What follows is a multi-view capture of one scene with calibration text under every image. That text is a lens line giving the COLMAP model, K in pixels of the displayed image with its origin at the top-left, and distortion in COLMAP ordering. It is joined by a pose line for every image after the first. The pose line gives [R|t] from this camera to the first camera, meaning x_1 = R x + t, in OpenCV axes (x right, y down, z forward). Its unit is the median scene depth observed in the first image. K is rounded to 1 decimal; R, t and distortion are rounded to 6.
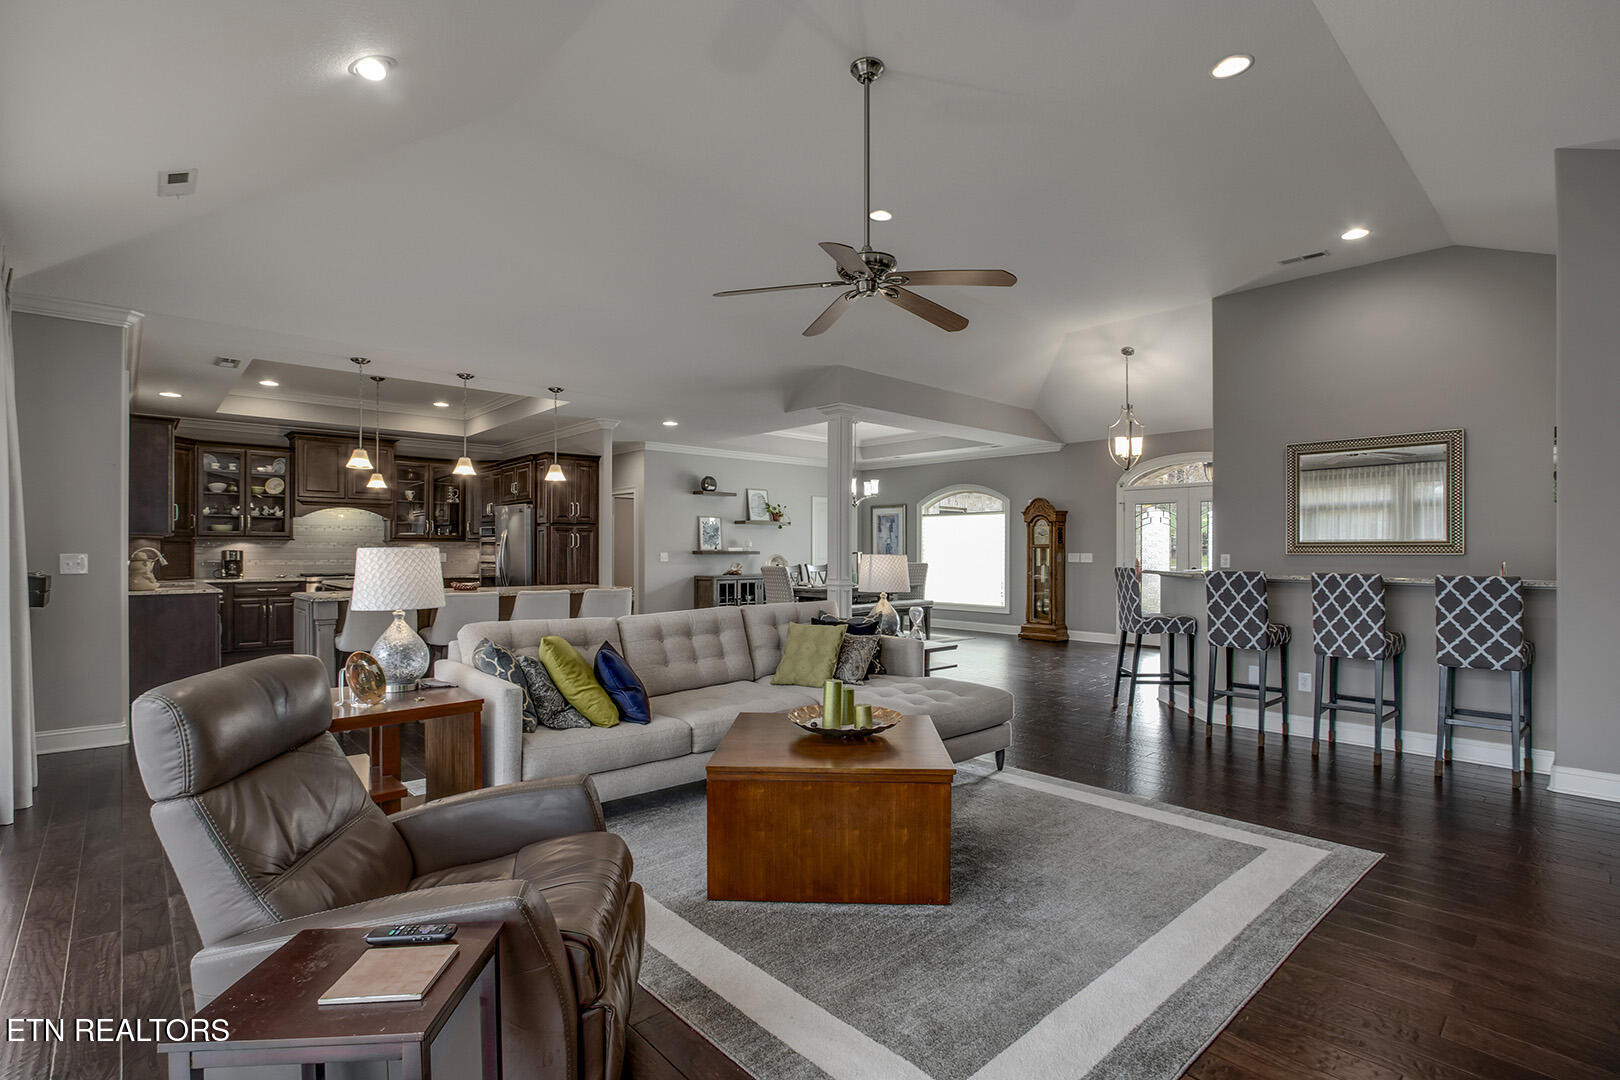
lens RADIAL K [[768.1, 0, 807.6], [0, 768.1, 548.0], [0, 0, 1]] dist [-0.006023, -0.000363]
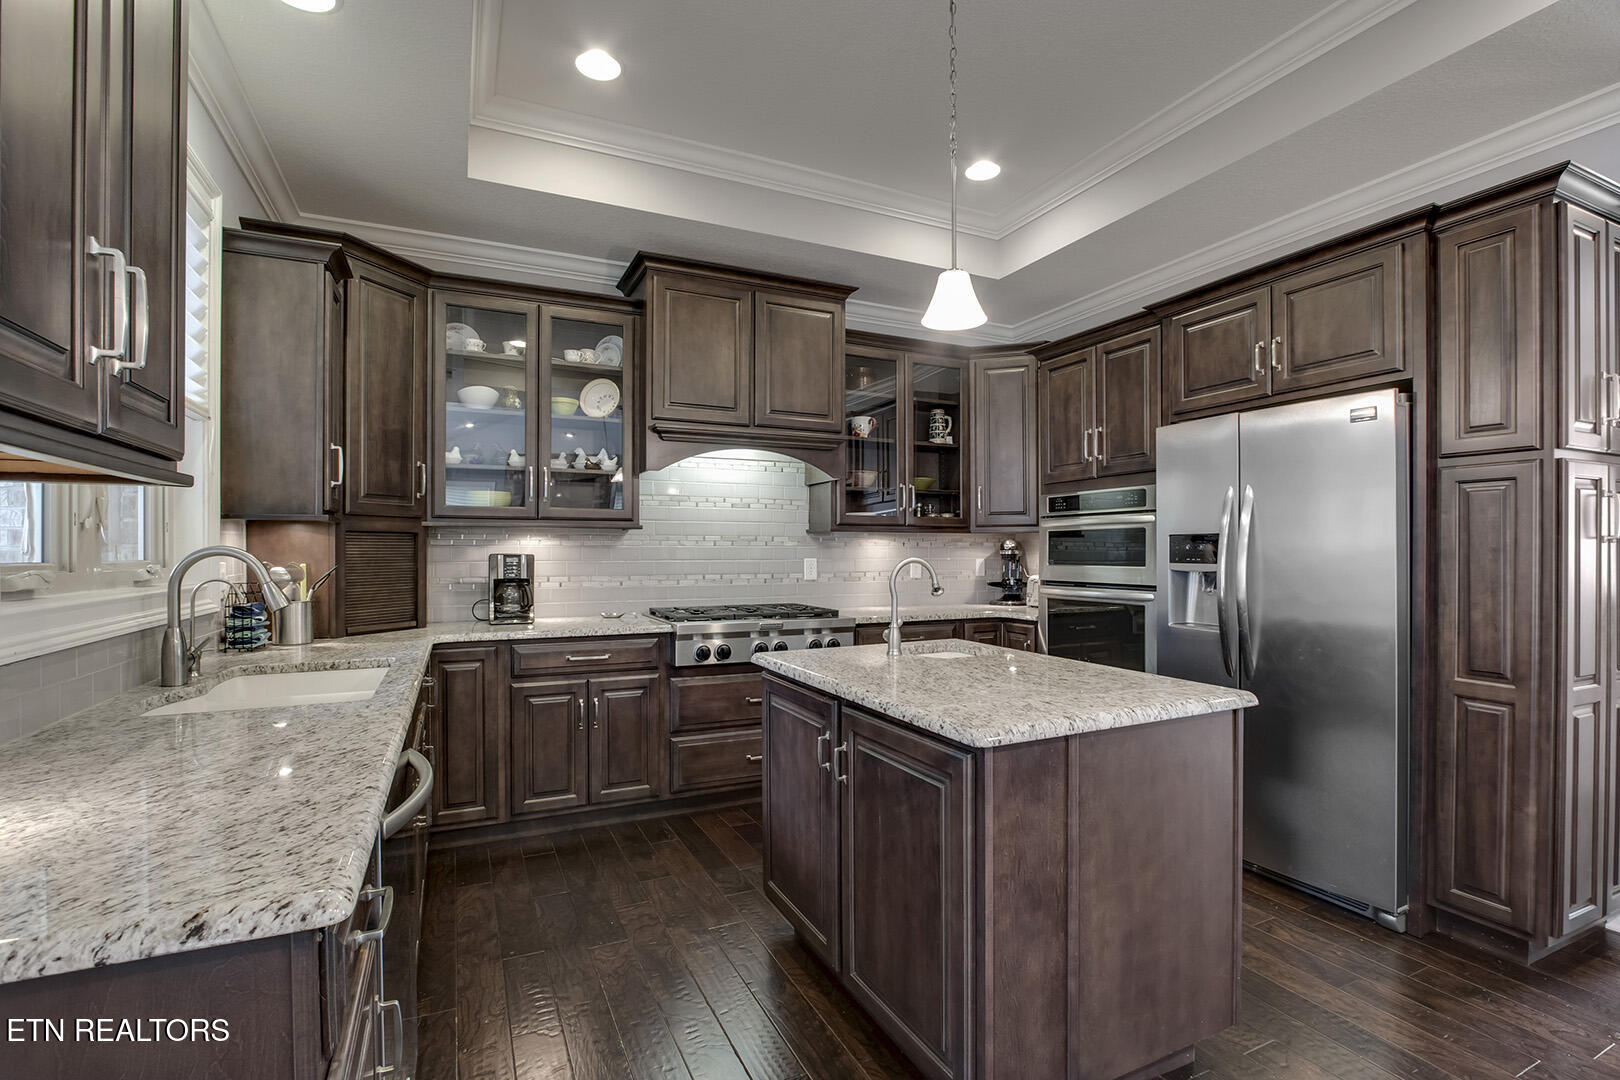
lens RADIAL K [[768.1, 0, 815.1], [0, 768.1, 545.3], [0, 0, 1]] dist [-0.006023, -0.000363]
pose [[0.957290, -0.006280, -0.289063, -0.473782], [0.003962, 0.999955, -0.008606, 0.002504], [0.289104, 0.007093, 0.957271, 0.648895]]
